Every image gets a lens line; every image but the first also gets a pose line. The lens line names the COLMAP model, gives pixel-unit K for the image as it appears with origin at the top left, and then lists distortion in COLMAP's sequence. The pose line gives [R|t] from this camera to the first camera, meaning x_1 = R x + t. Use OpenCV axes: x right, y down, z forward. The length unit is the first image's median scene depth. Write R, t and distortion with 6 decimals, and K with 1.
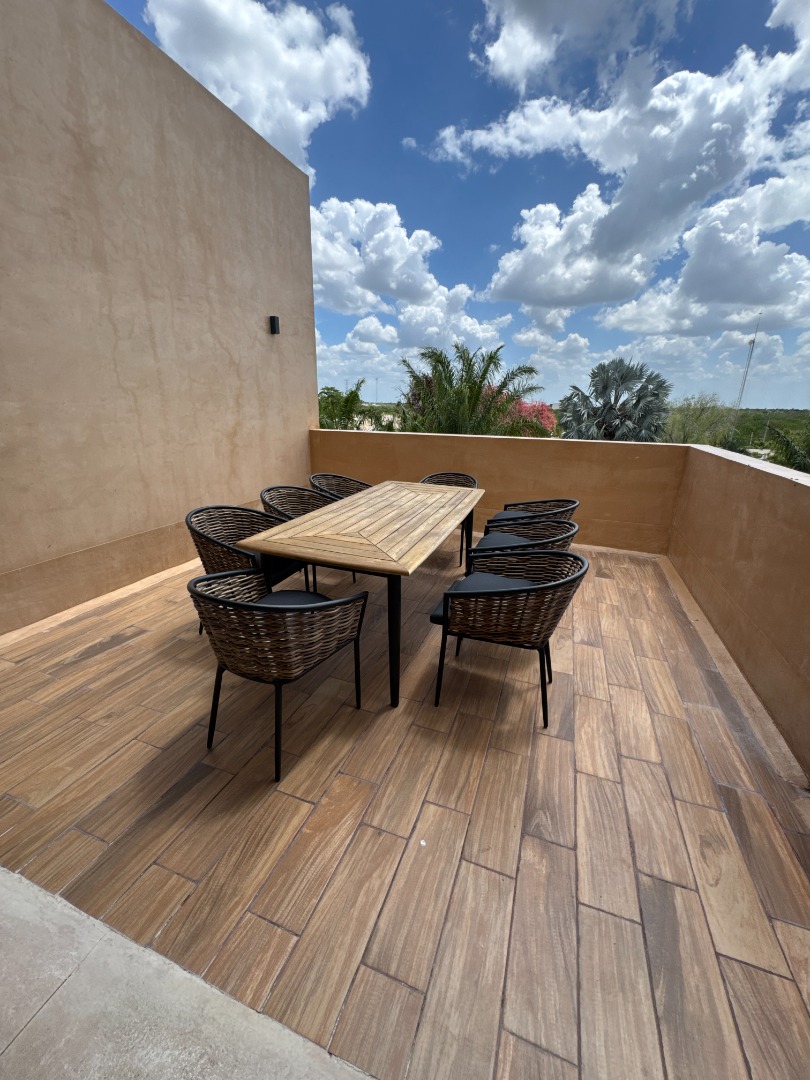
lens RADIAL K [[432.3, 0, 403.3], [0, 432.3, 537.4], [0, 0, 1]] dist [-0.000405, -0.000006]
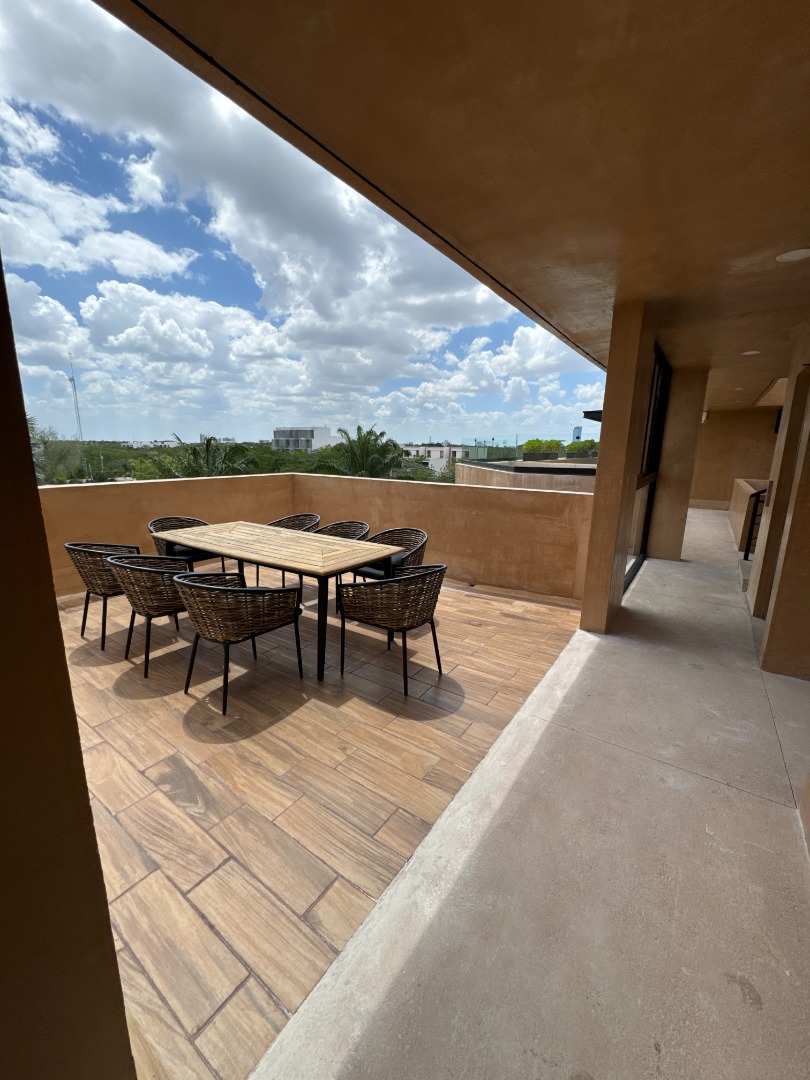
lens RADIAL K [[433.5, 0, 401.7], [0, 433.5, 537.6], [0, 0, 1]] dist [-0.000603, -0.000051]
pose [[0.264329, -0.215626, 0.940019, -1.597373], [0.280761, 0.949675, 0.138892, -0.208226], [-0.922661, 0.227207, 0.311566, 0.414124]]
